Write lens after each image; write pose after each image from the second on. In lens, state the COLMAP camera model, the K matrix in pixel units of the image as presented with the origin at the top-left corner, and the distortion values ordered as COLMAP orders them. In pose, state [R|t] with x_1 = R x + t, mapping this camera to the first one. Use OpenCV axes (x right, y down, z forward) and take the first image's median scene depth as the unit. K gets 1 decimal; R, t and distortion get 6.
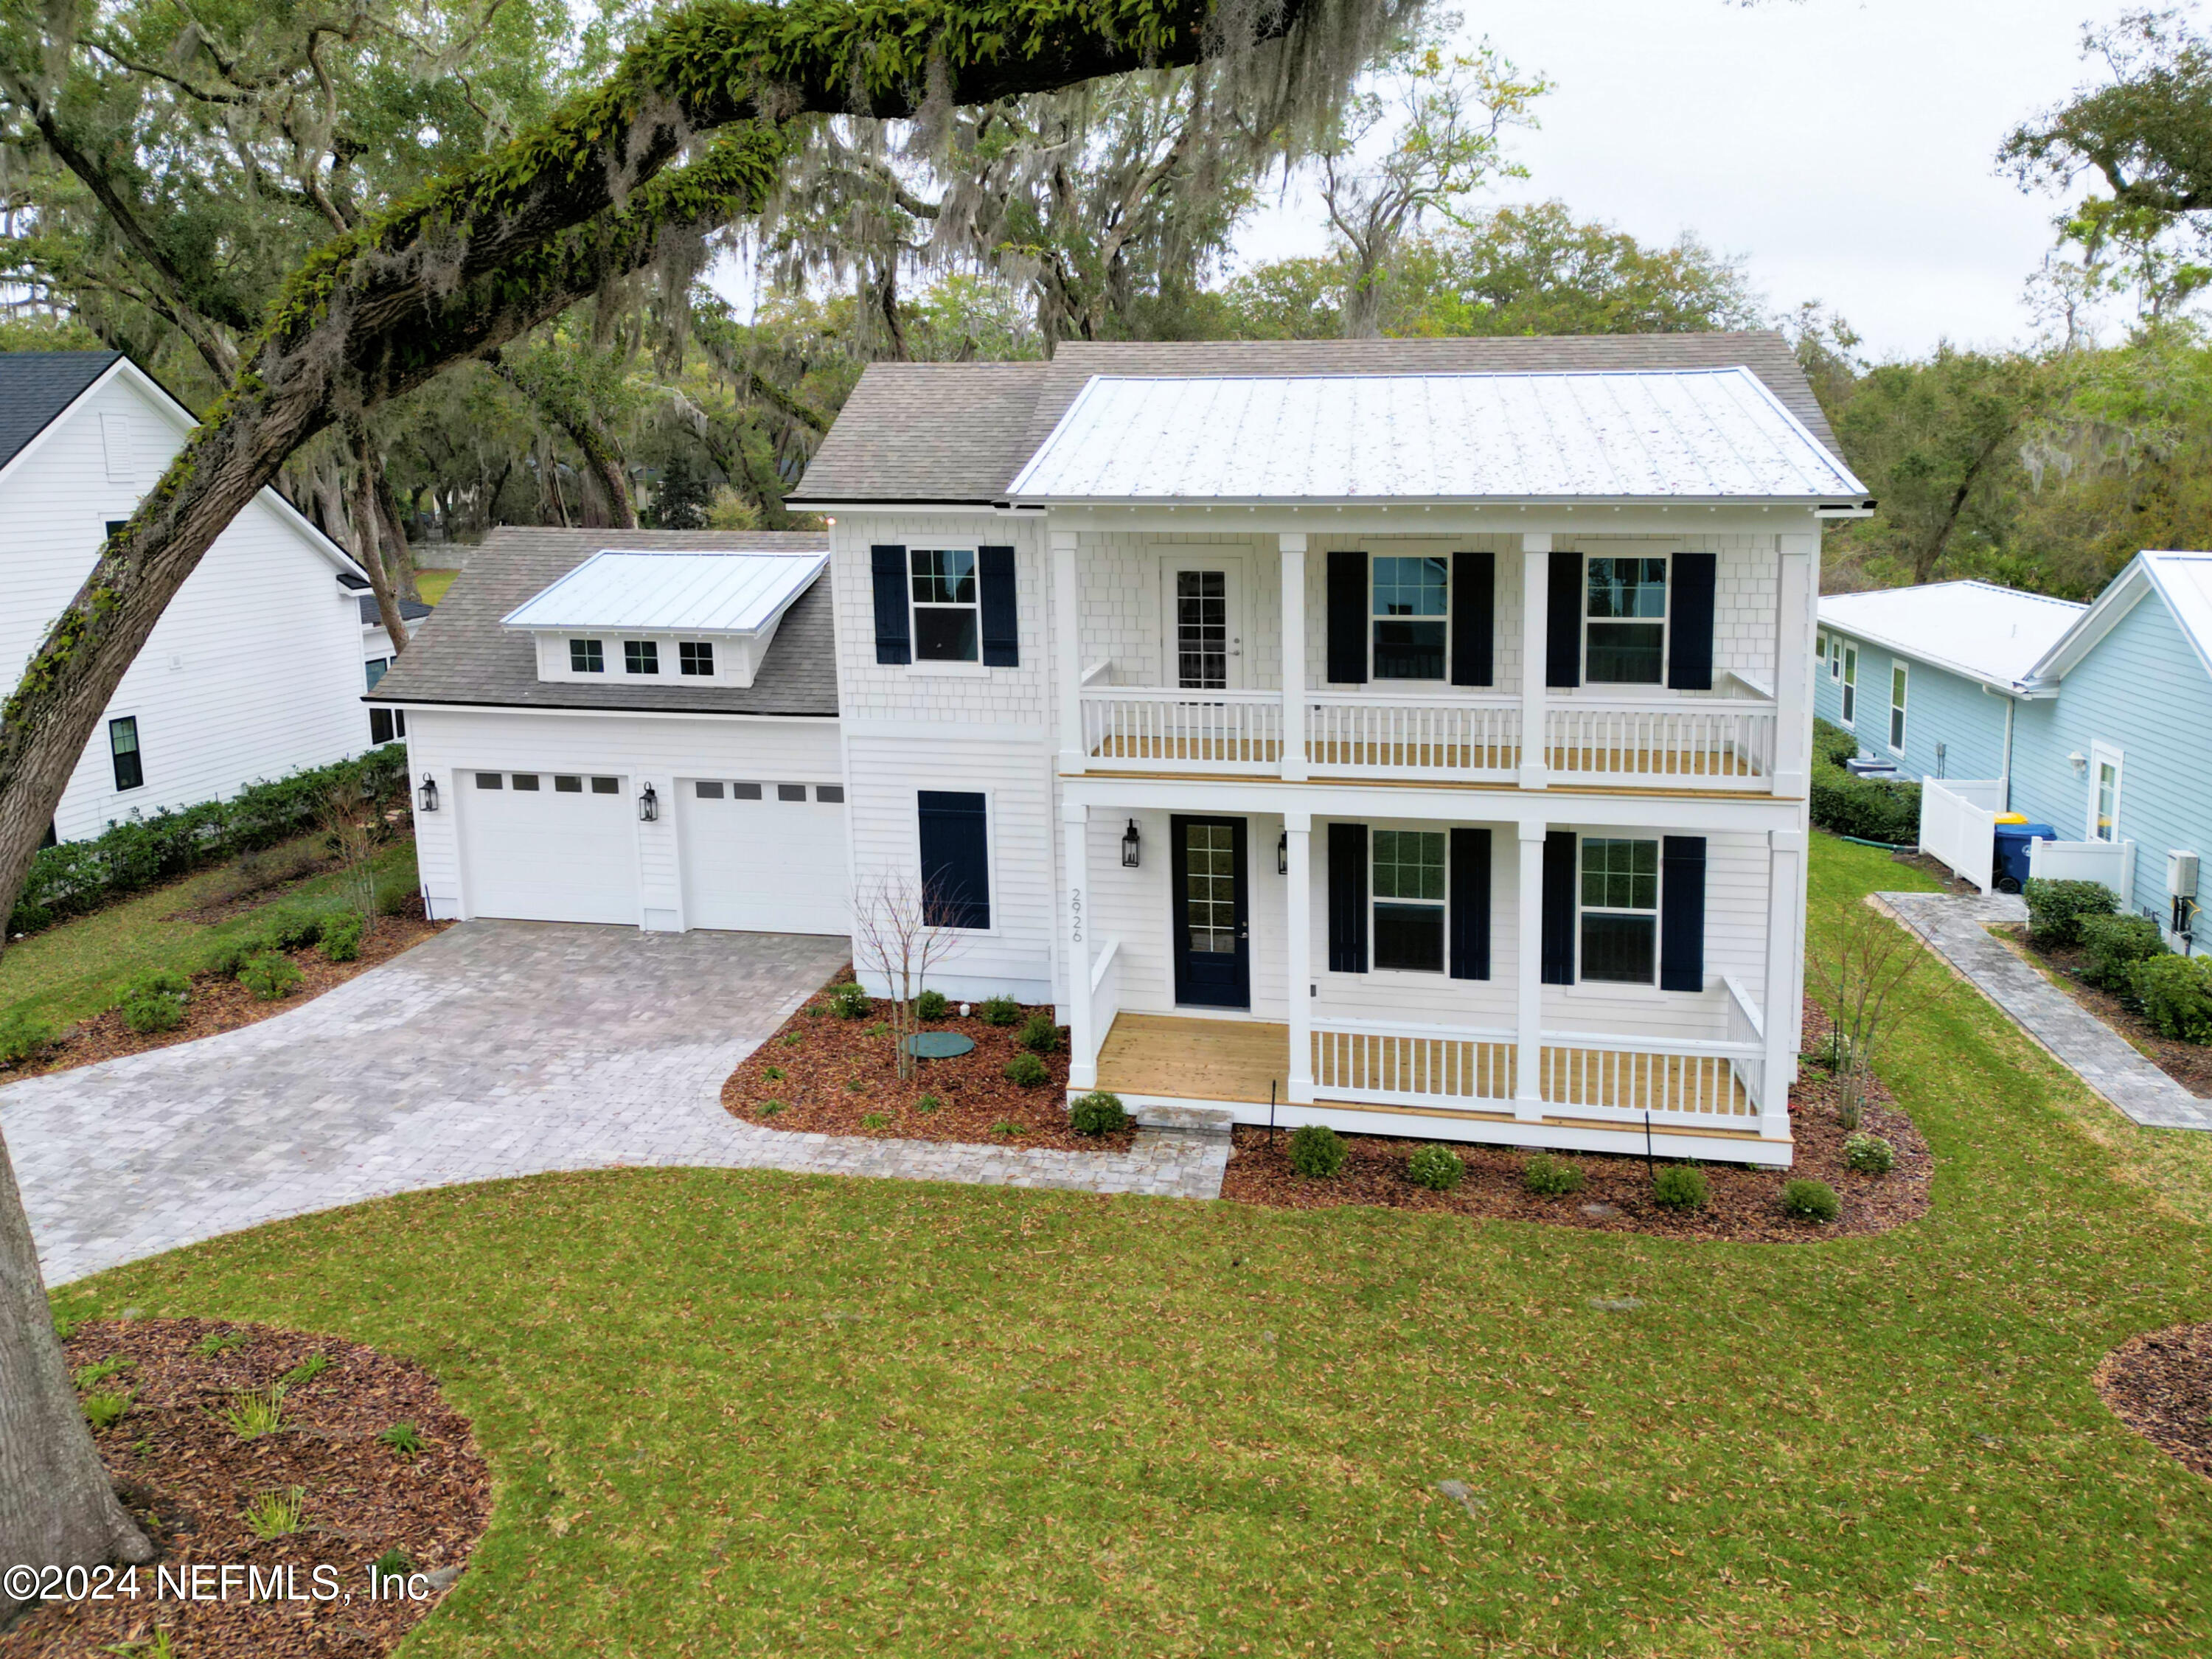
lens RADIAL K [[1608.5, 0, 1066.3], [0, 1608.5, 836.5], [0, 0, 1]] dist [0.056648, -0.046224]
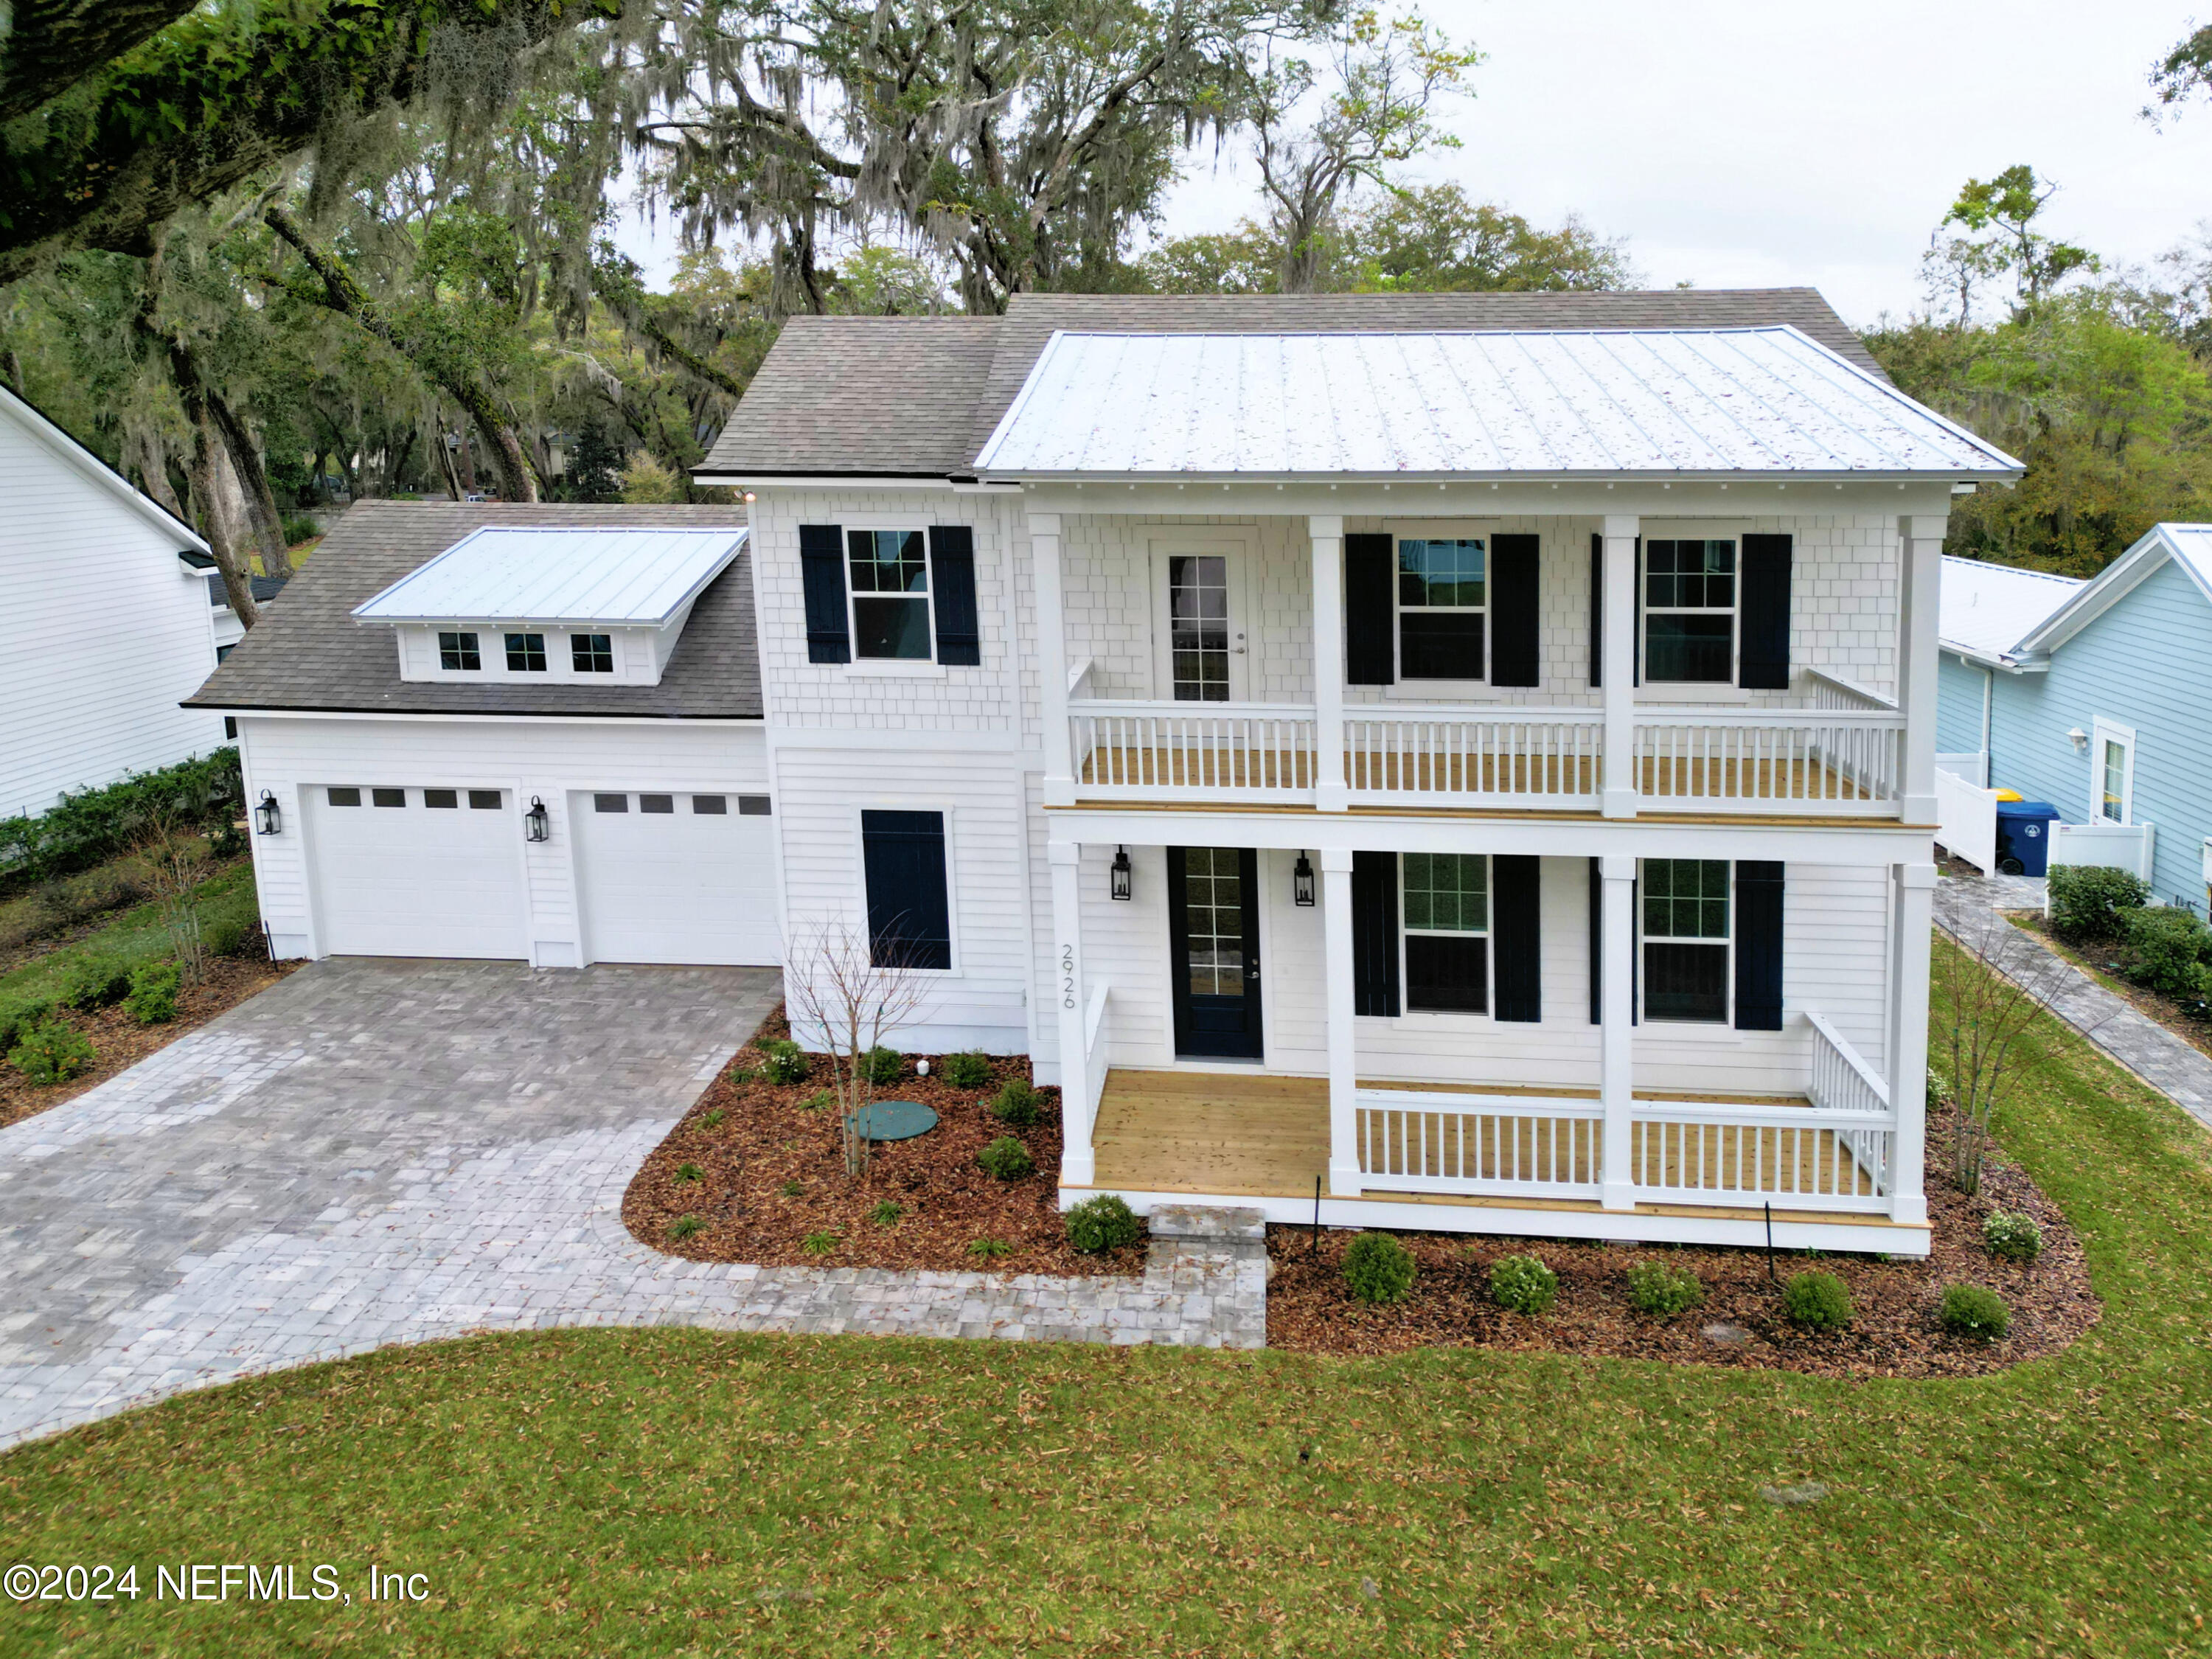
lens RADIAL K [[1455.3, 0, 1163.2], [0, 1455.3, 718.6], [0, 0, 1]] dist [0.040340, -0.020880]
pose [[0.991580, -0.024380, 0.127183, -0.031562], [0.028332, 0.999167, -0.029355, -0.051288], [-0.126361, 0.032711, 0.991445, 0.219608]]
